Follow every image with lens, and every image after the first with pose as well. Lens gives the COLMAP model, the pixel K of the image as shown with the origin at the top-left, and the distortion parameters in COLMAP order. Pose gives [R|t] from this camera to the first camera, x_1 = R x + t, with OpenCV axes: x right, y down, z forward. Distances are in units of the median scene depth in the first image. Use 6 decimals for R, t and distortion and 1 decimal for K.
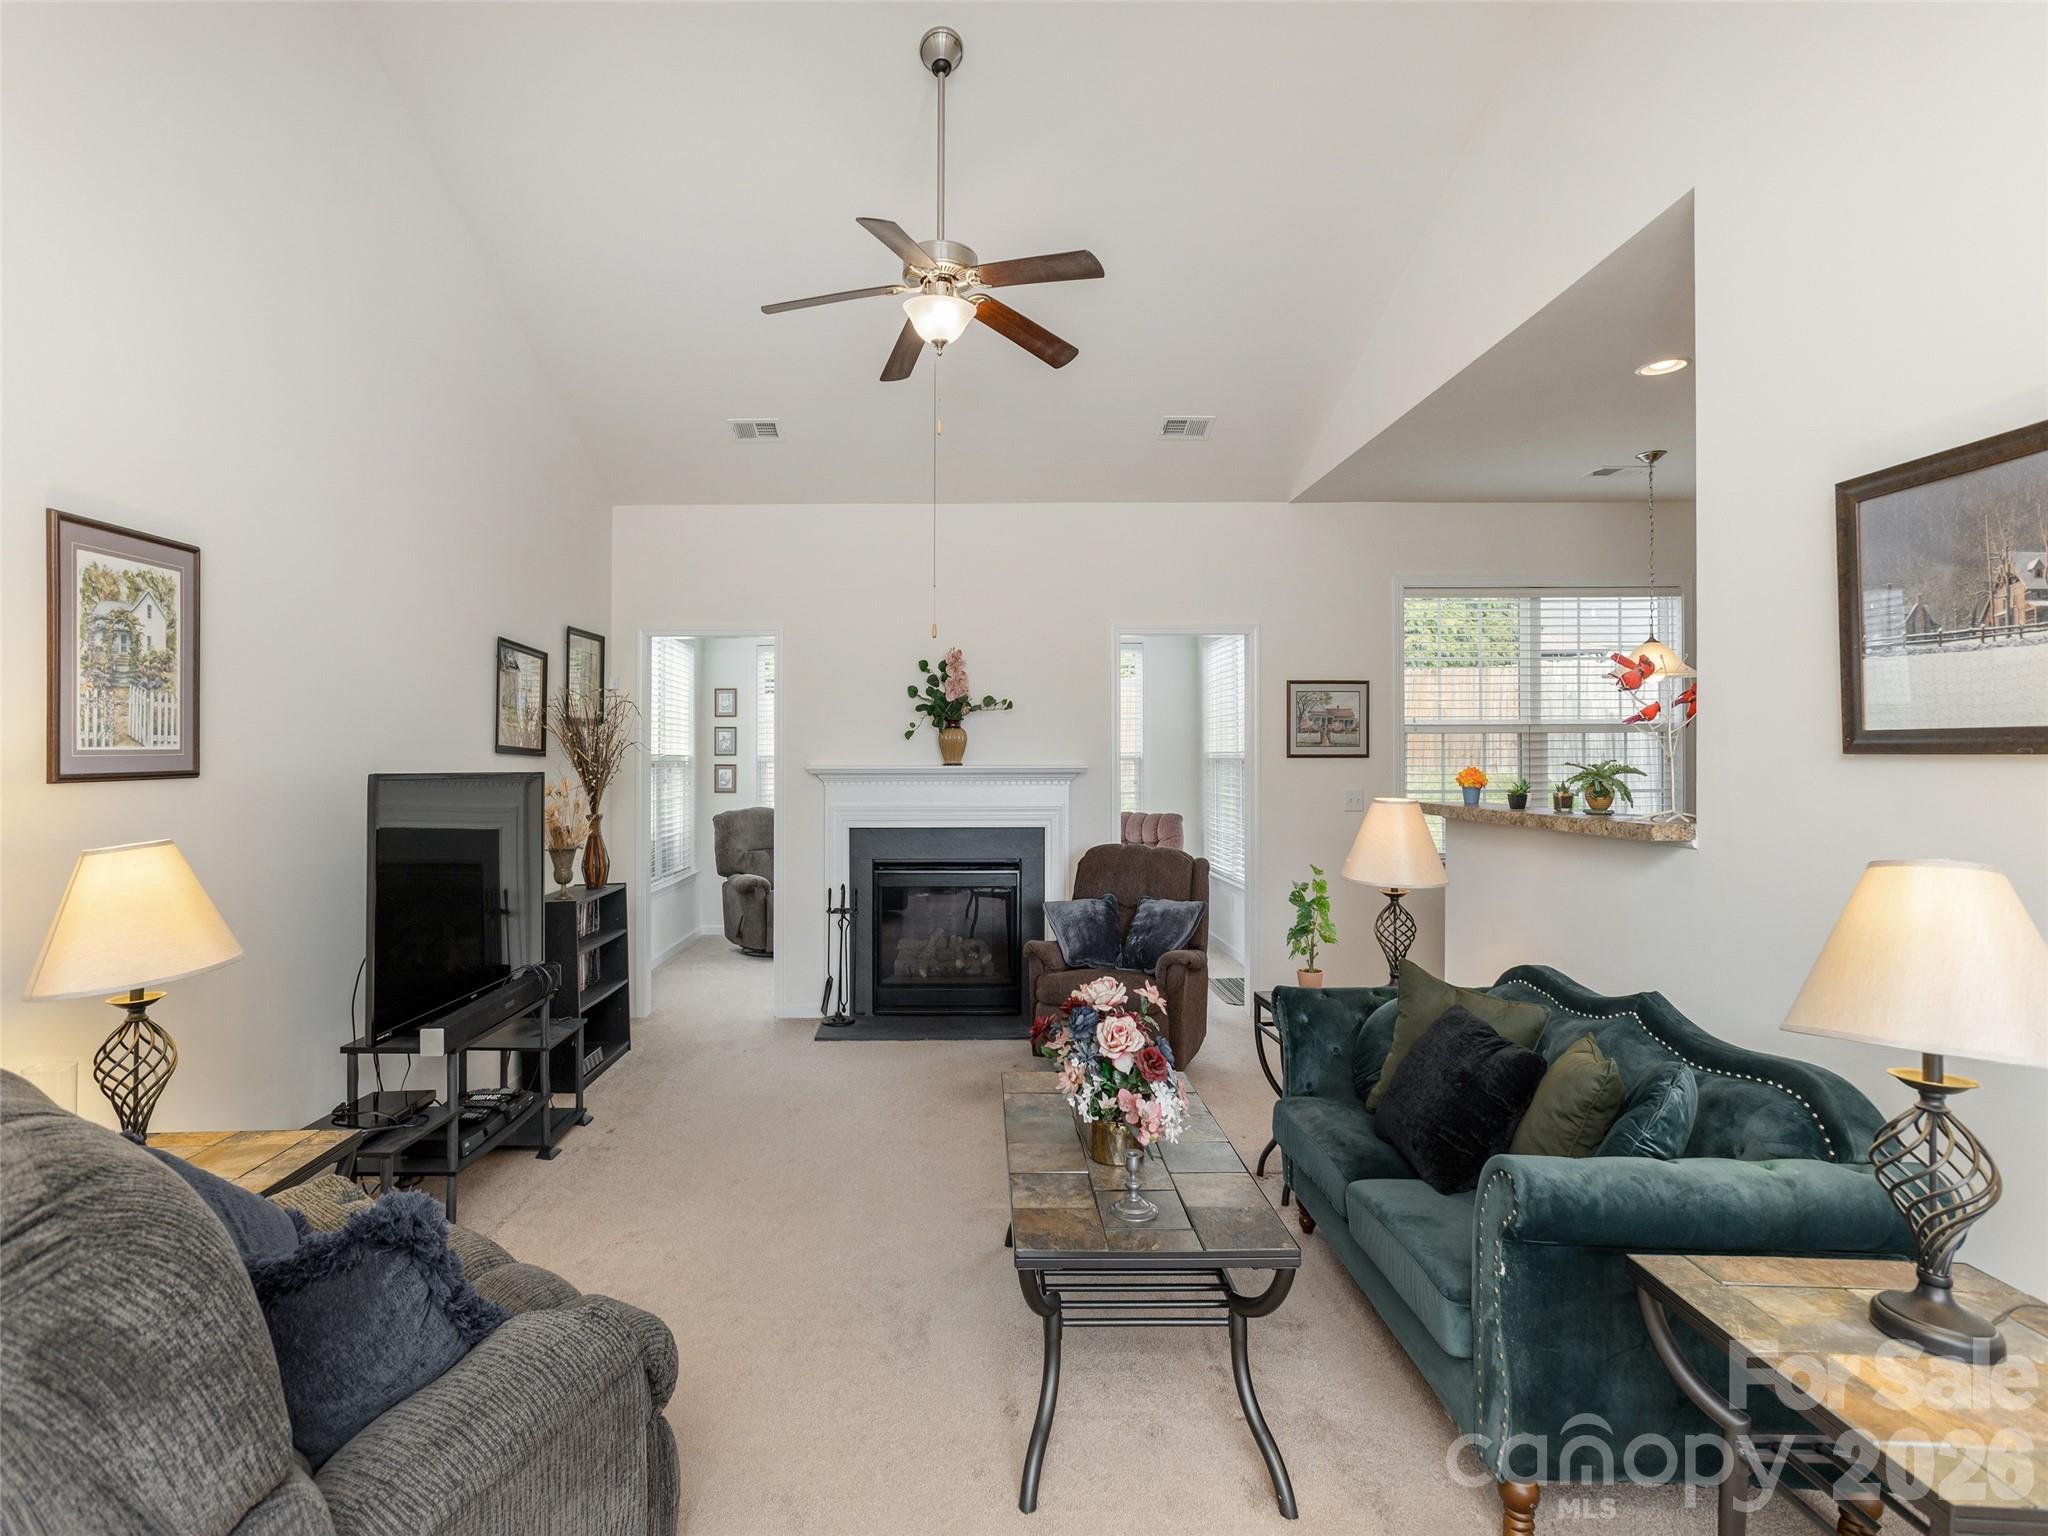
lens RADIAL K [[983.3, 0, 993.8], [0, 983.3, 761.2], [0, 0, 1]] dist [-0.040873, 0.039194]
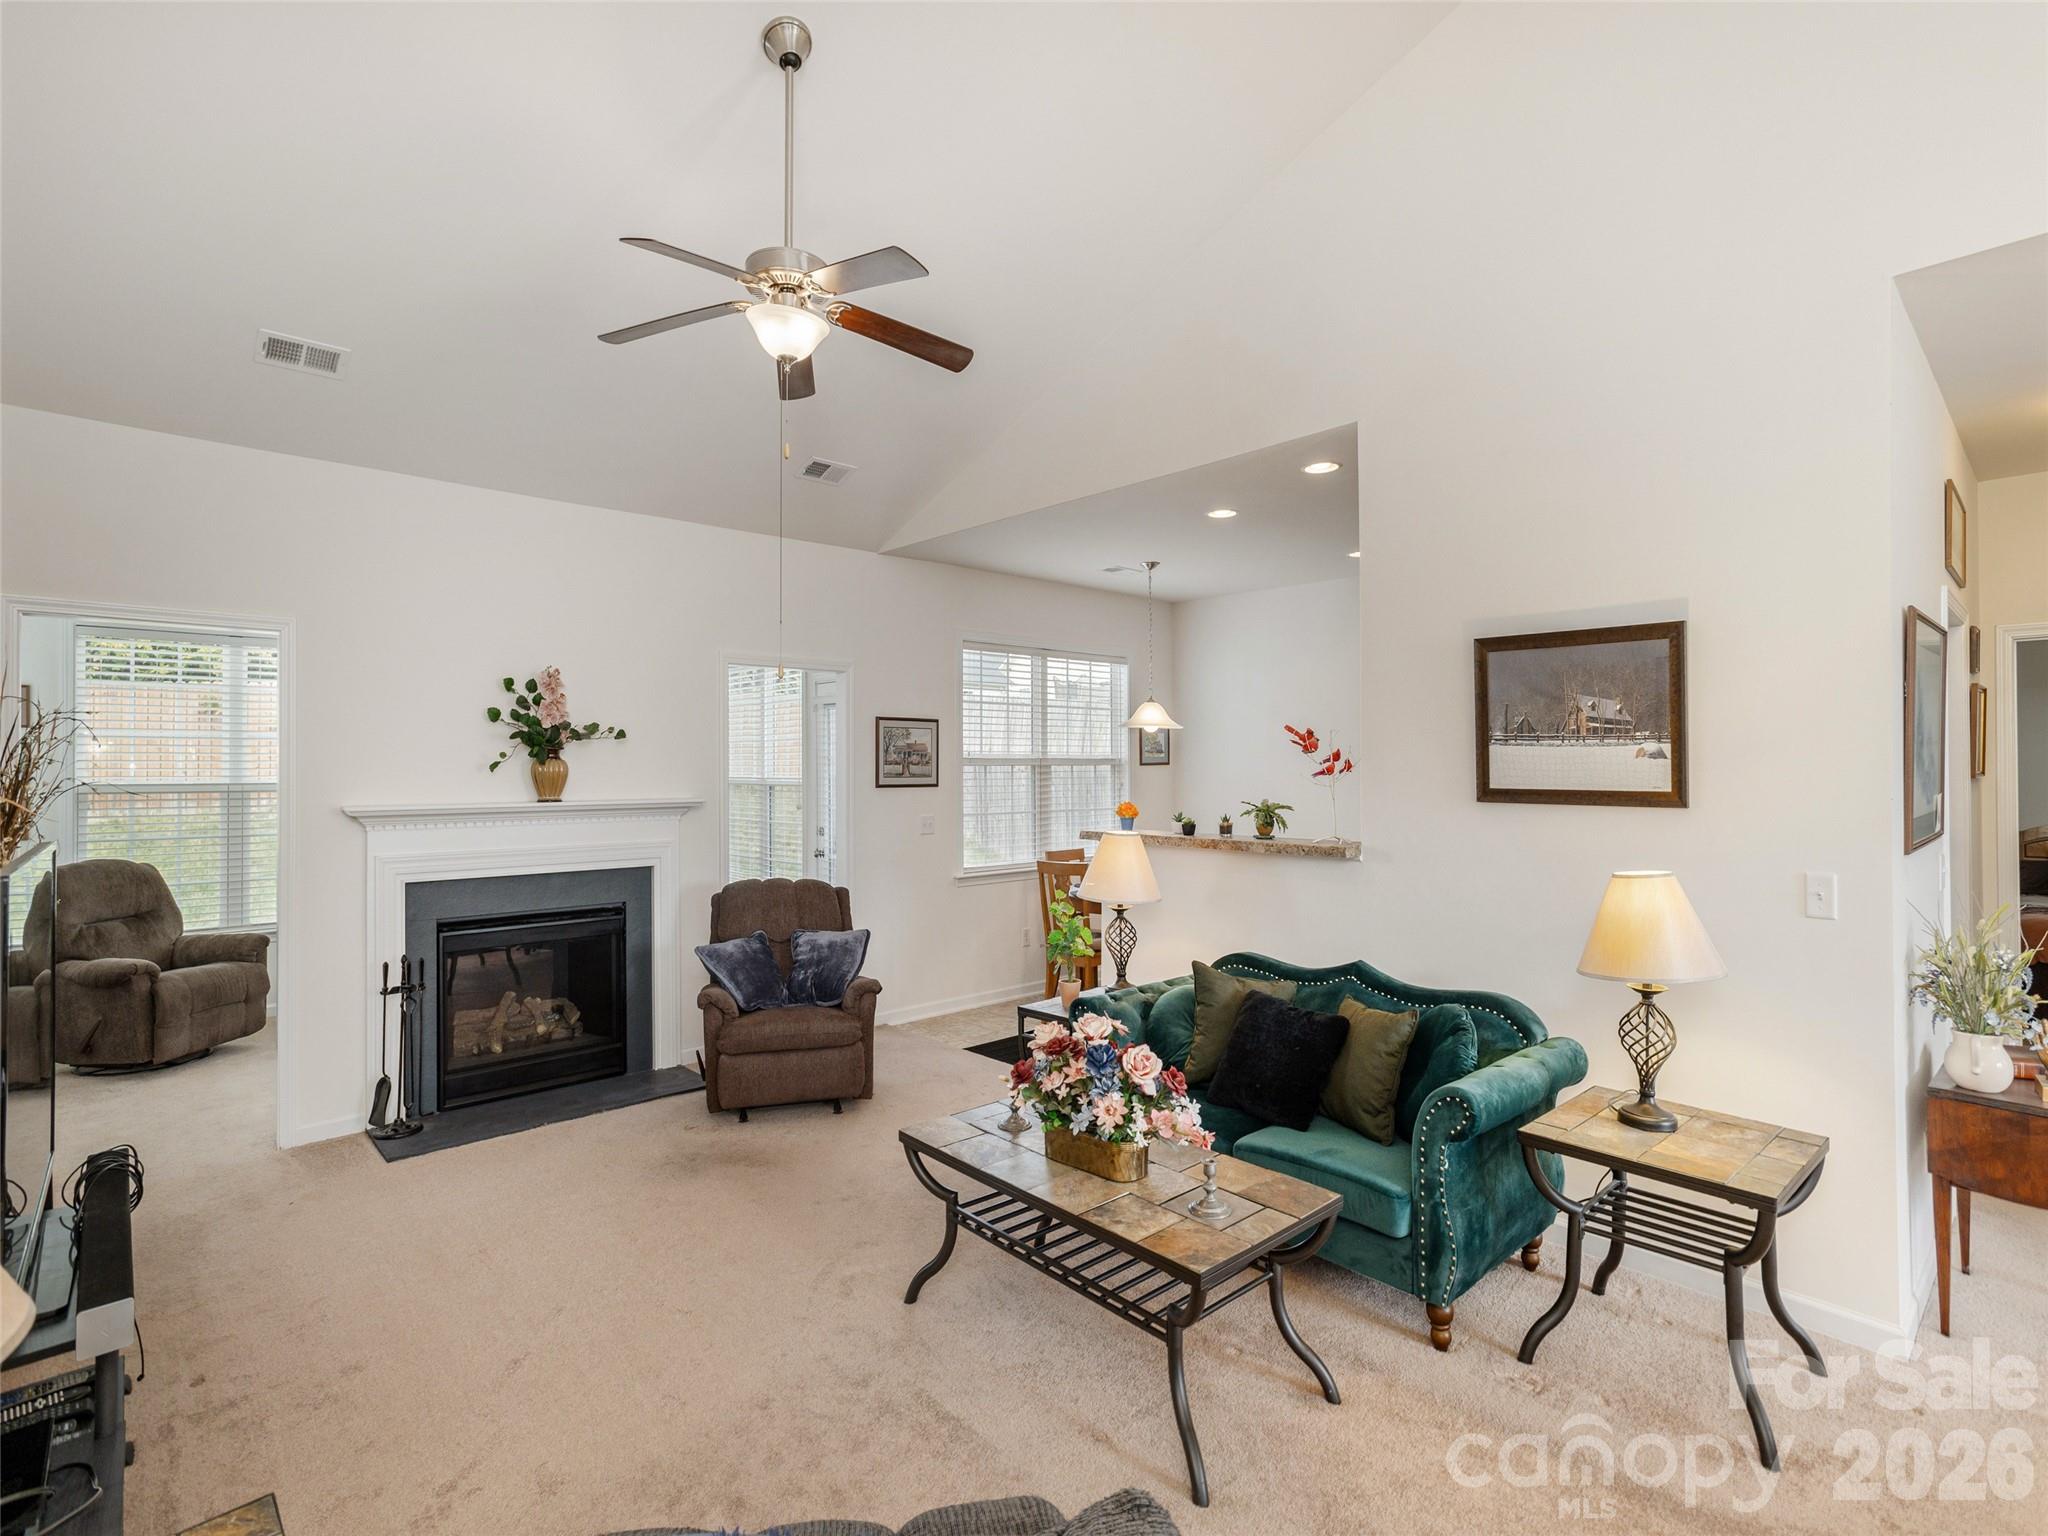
lens RADIAL K [[939.2, 0, 1024.0], [0, 939.2, 768.0], [0, 0, 1]] dist [-0.015648, 0.000562]
pose [[0.758869, 0.000947, 0.651243, -0.413203], [0.002550, 0.999987, -0.004426, -0.032860], [-0.651238, 0.005020, 0.758857, 0.162714]]
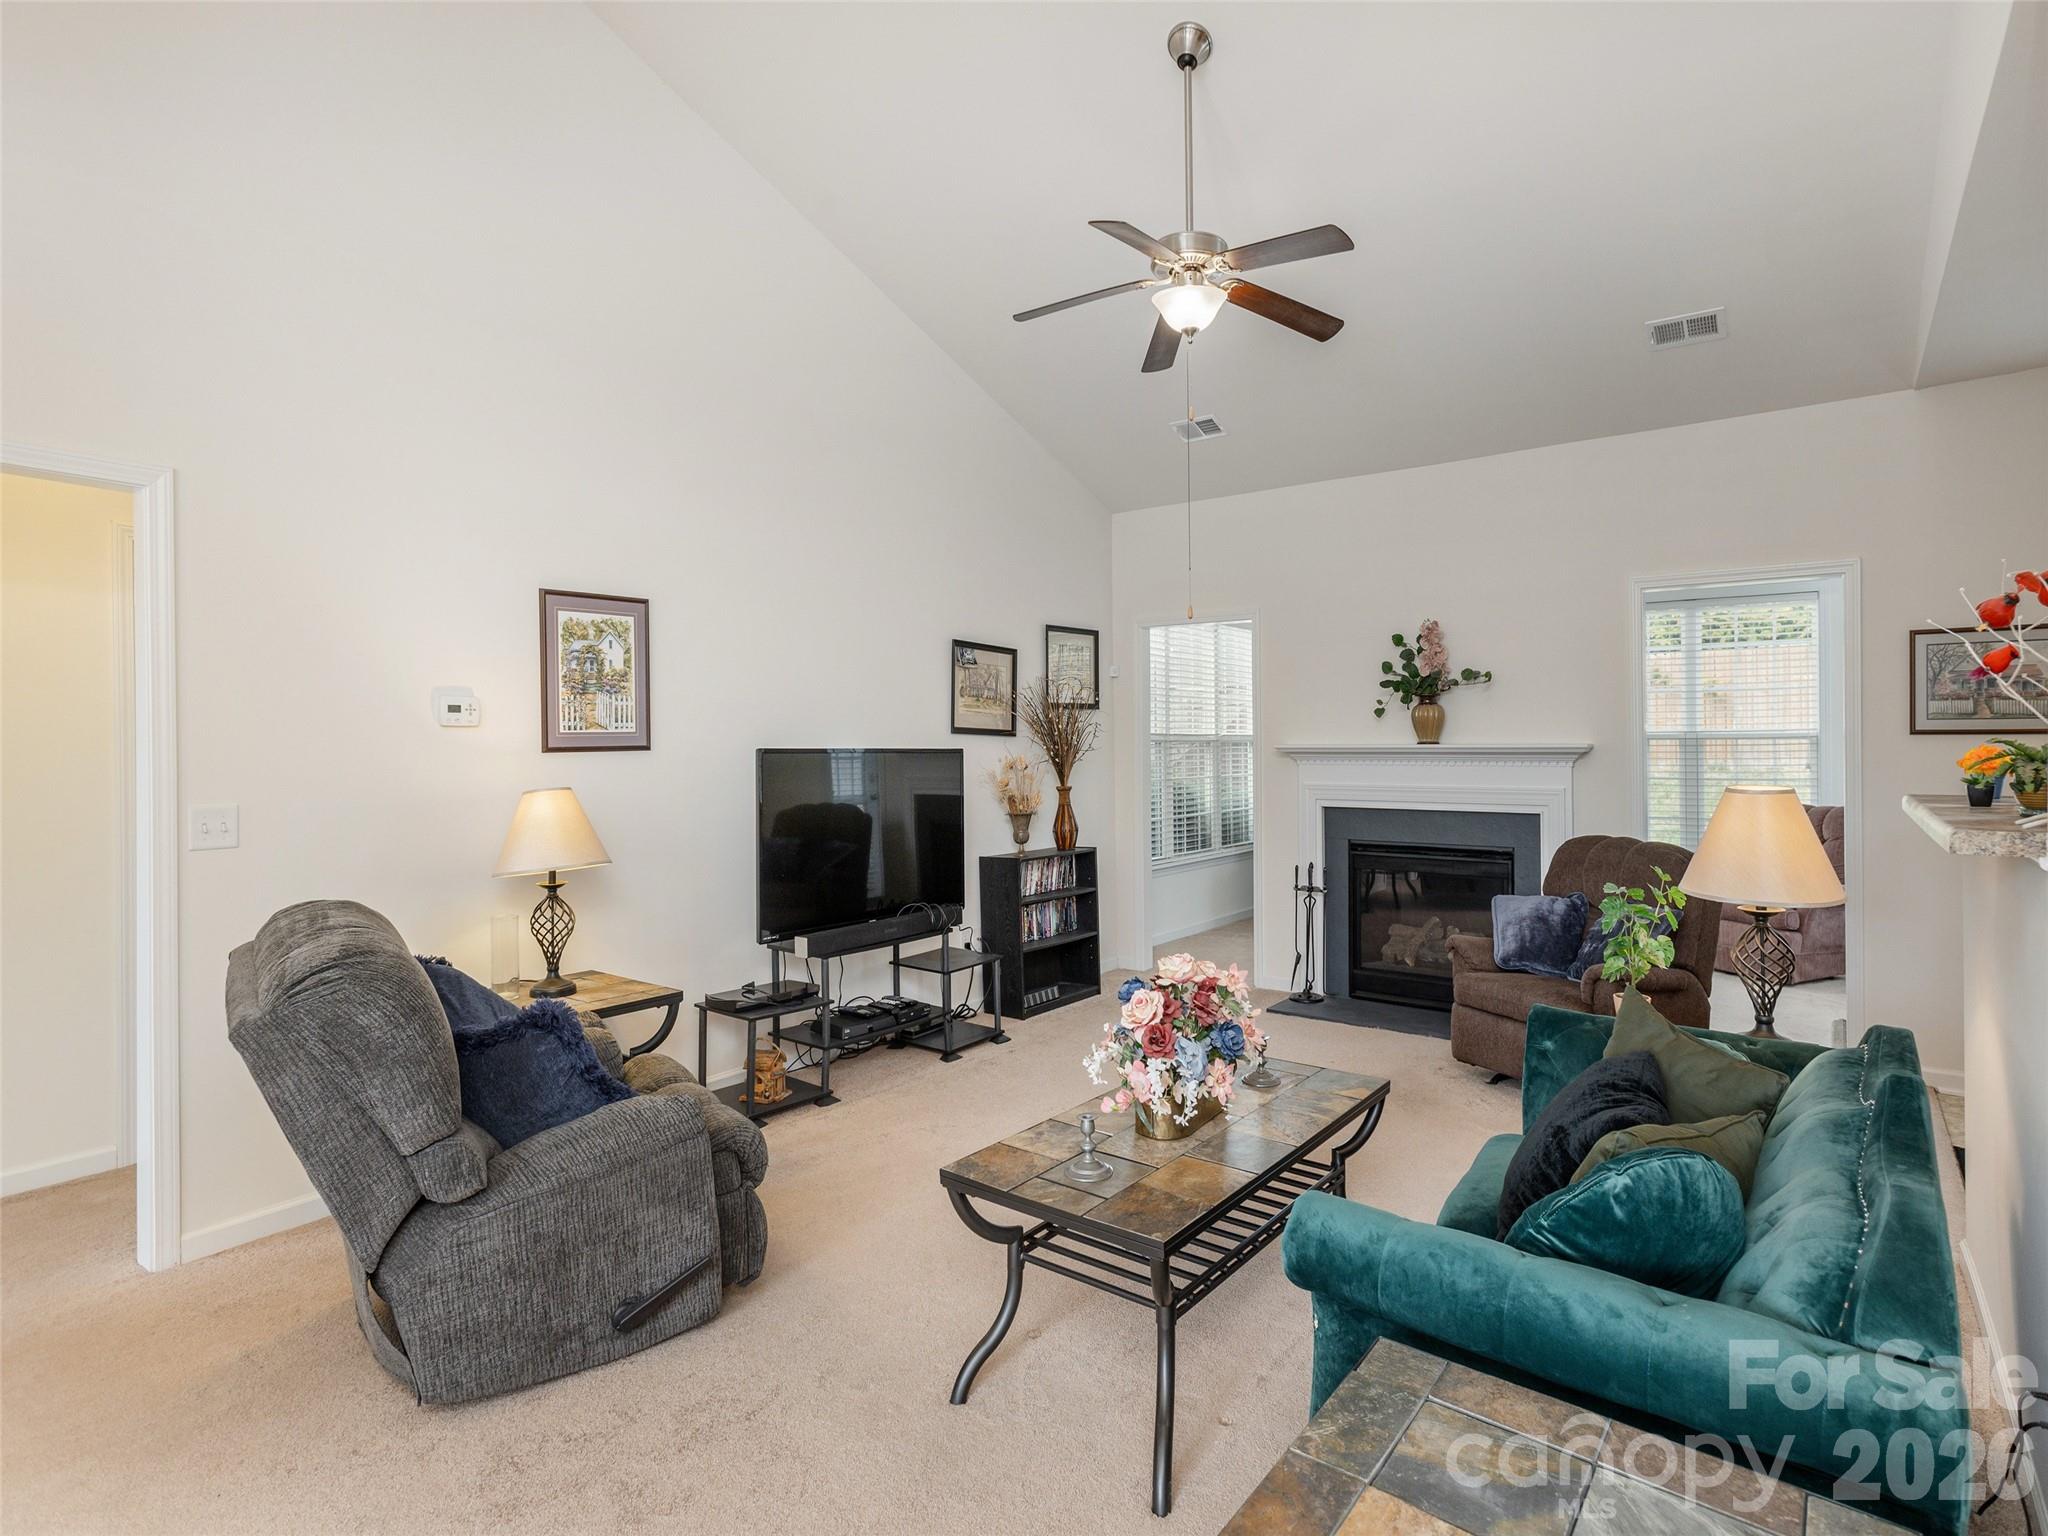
lens RADIAL K [[956.7, 0, 1029.8], [0, 956.7, 750.1], [0, 0, 1]] dist [-0.047994, 0.045385]
pose [[0.824098, 0.004004, -0.566434, 0.251789], [0.001109, 0.999962, 0.008682, 0.002086], [0.566447, -0.007783, 0.824062, 0.053722]]
